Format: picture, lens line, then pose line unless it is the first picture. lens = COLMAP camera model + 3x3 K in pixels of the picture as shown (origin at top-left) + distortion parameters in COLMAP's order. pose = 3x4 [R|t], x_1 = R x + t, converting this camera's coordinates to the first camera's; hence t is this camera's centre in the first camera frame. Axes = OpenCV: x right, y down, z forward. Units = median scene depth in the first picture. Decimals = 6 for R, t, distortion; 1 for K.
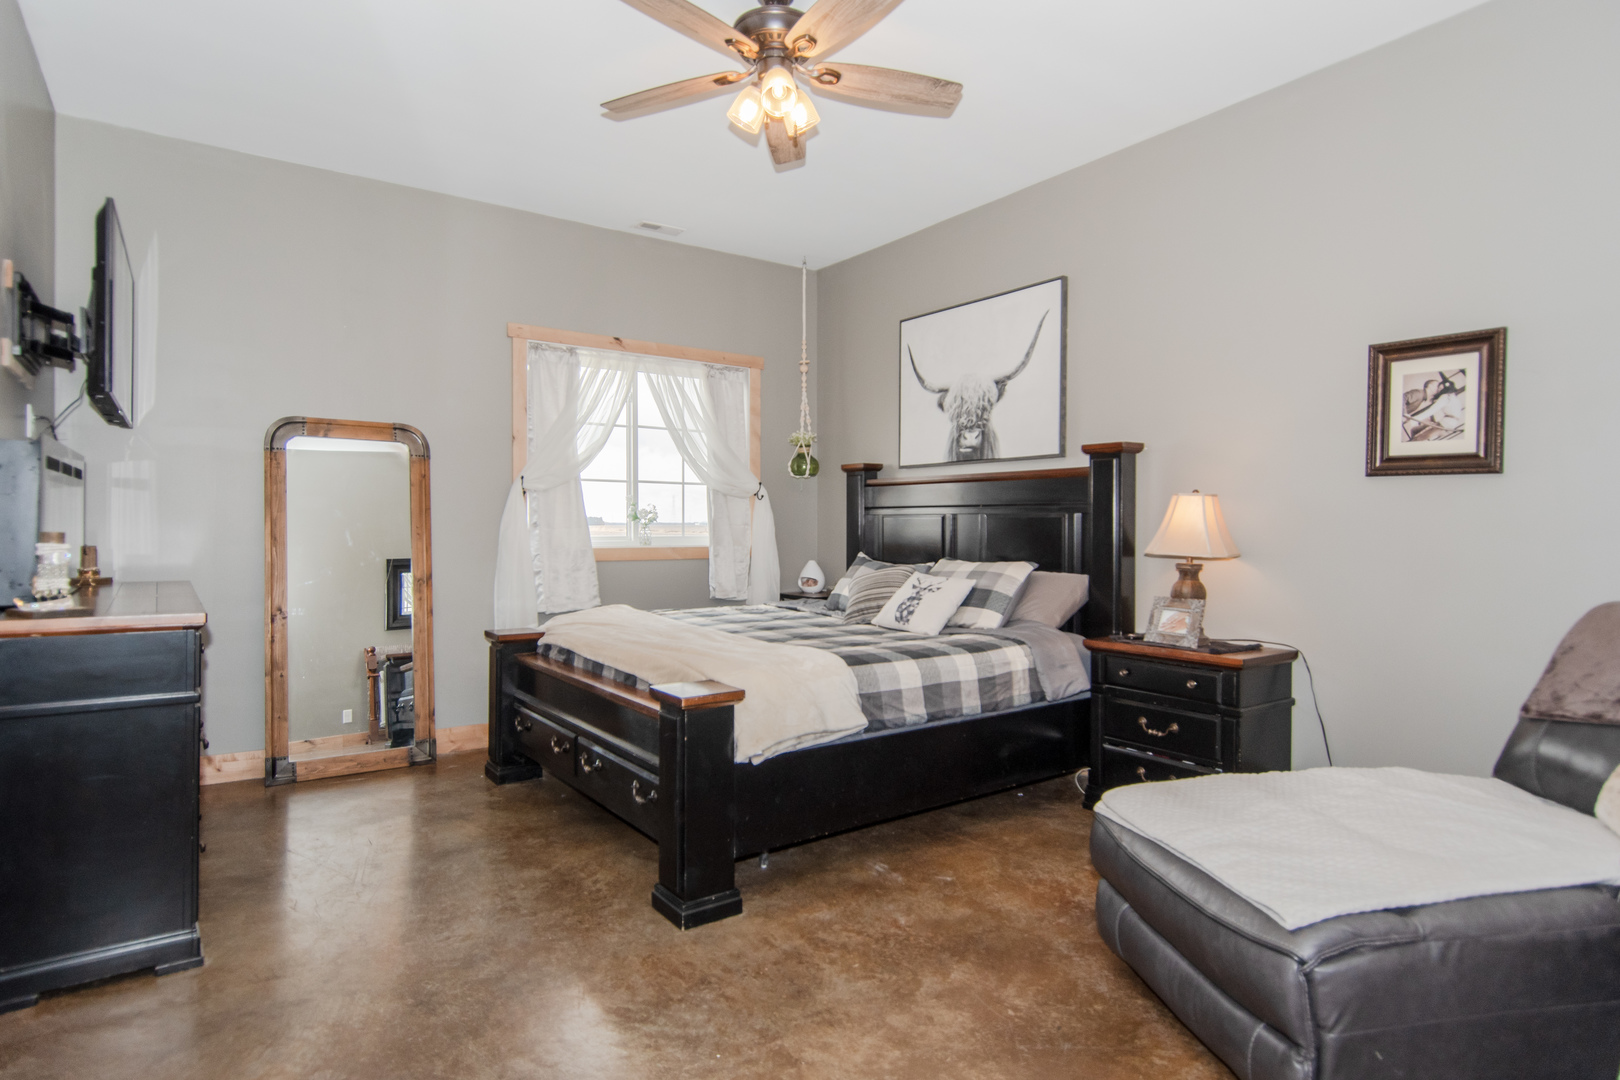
lens RADIAL K [[865.6, 0, 803.2], [0, 865.6, 537.0], [0, 0, 1]] dist [-0.000469, -0.001203]
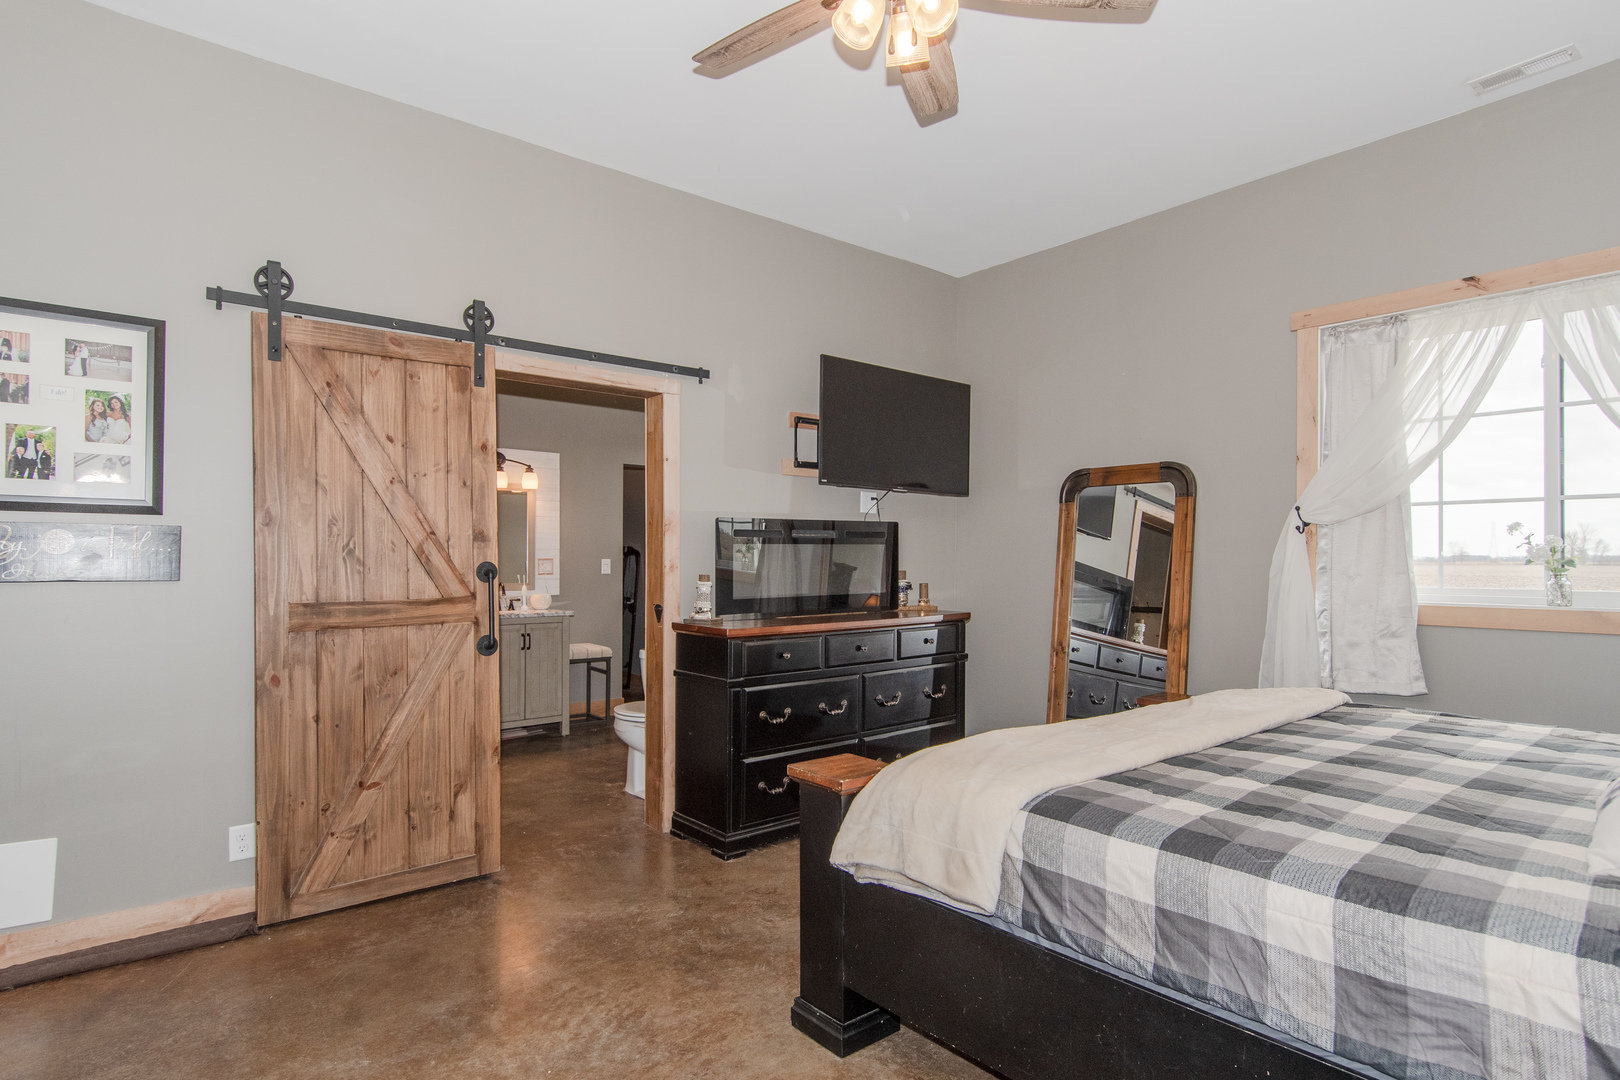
lens RADIAL K [[865.6, 0, 803.1], [0, 865.6, 549.2], [0, 0, 1]] dist [-0.000469, -0.001203]
pose [[0.068080, -0.015610, -0.997558, 0.614635], [-0.012632, 0.999784, -0.016507, -0.020969], [0.997600, 0.013725, 0.067869, 0.753274]]
